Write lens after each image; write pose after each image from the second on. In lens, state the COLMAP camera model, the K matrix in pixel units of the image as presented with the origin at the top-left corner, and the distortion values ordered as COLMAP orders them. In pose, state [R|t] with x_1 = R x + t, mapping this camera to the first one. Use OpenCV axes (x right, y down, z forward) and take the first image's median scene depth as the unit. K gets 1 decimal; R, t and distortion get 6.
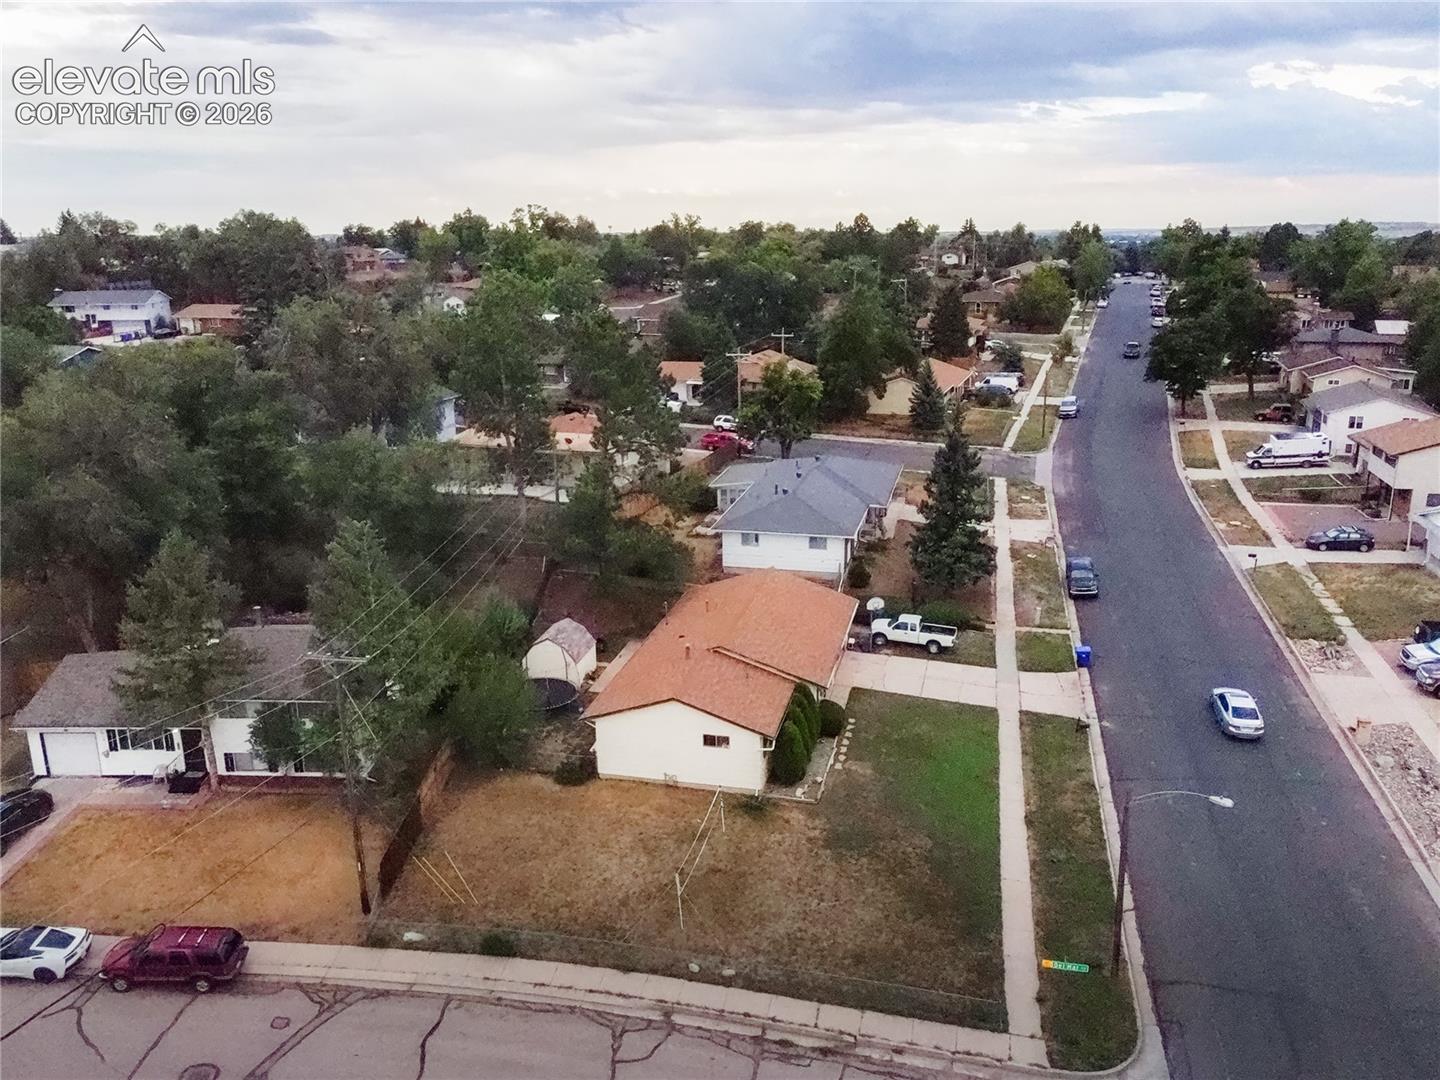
lens RADIAL K [[1113.3, 0, 727.5], [0, 1113.3, 538.8], [0, 0, 1]] dist [-0.000927, -0.001364]
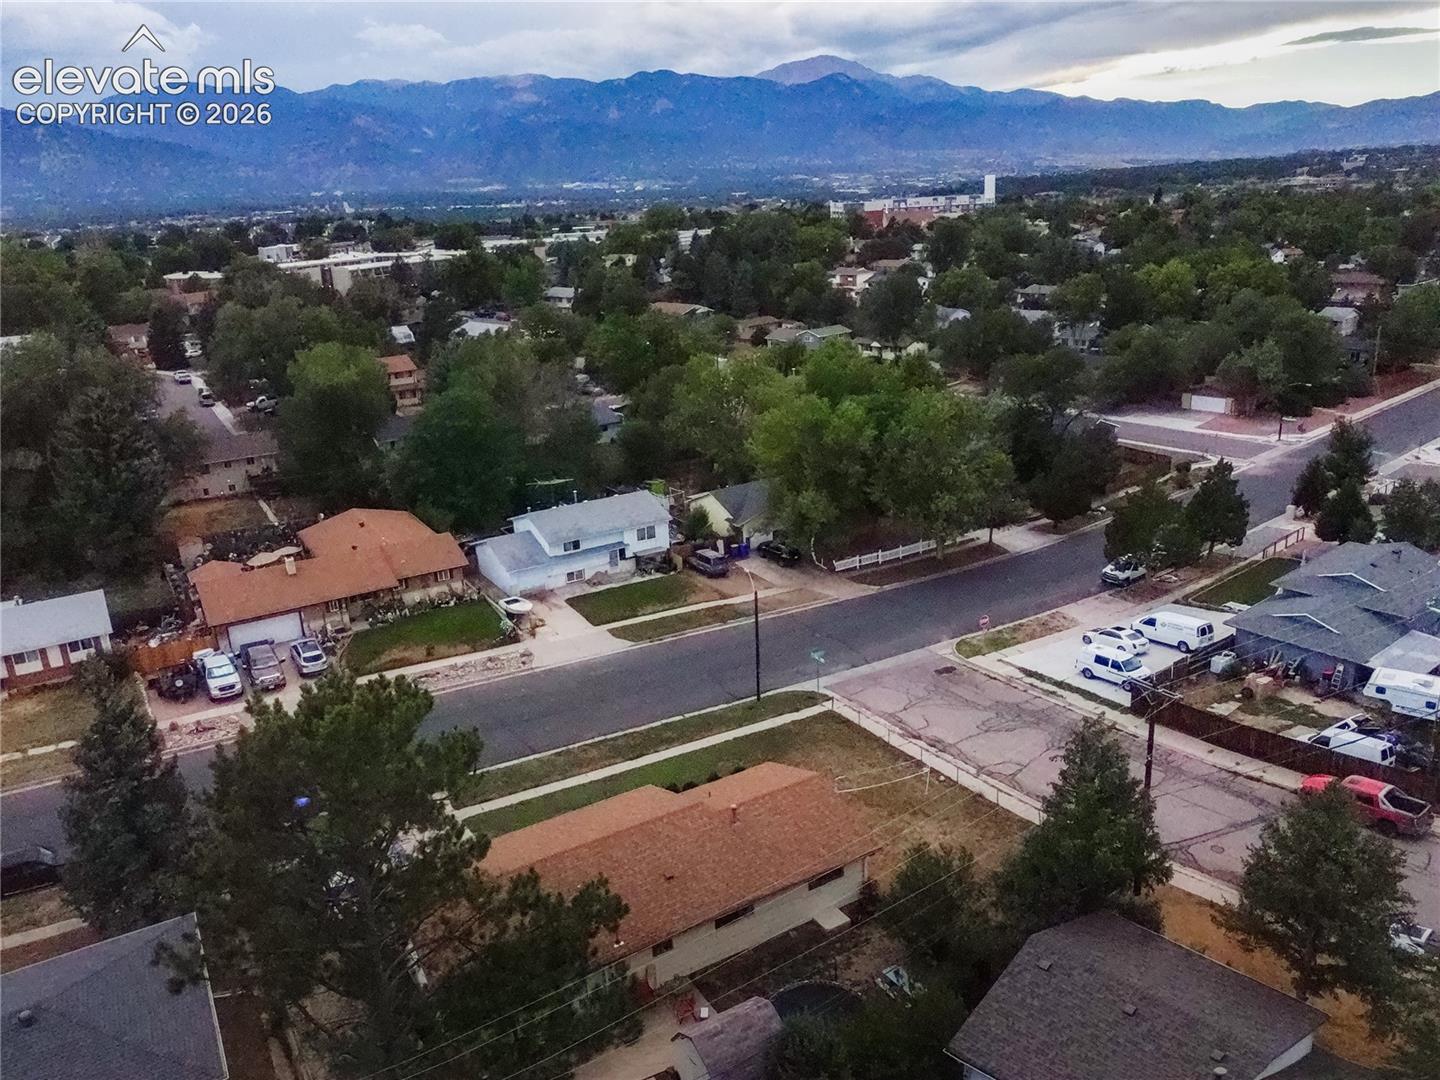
lens RADIAL K [[1080.7, 0, 705.2], [0, 1080.7, 542.1], [0, 0, 1]] dist [-0.005354, -0.007645]
pose [[-0.679388, -0.179291, 0.711538, -0.540029], [0.258178, 0.849278, 0.460511, -0.441297], [-0.686860, 0.496569, -0.530700, 1.239293]]
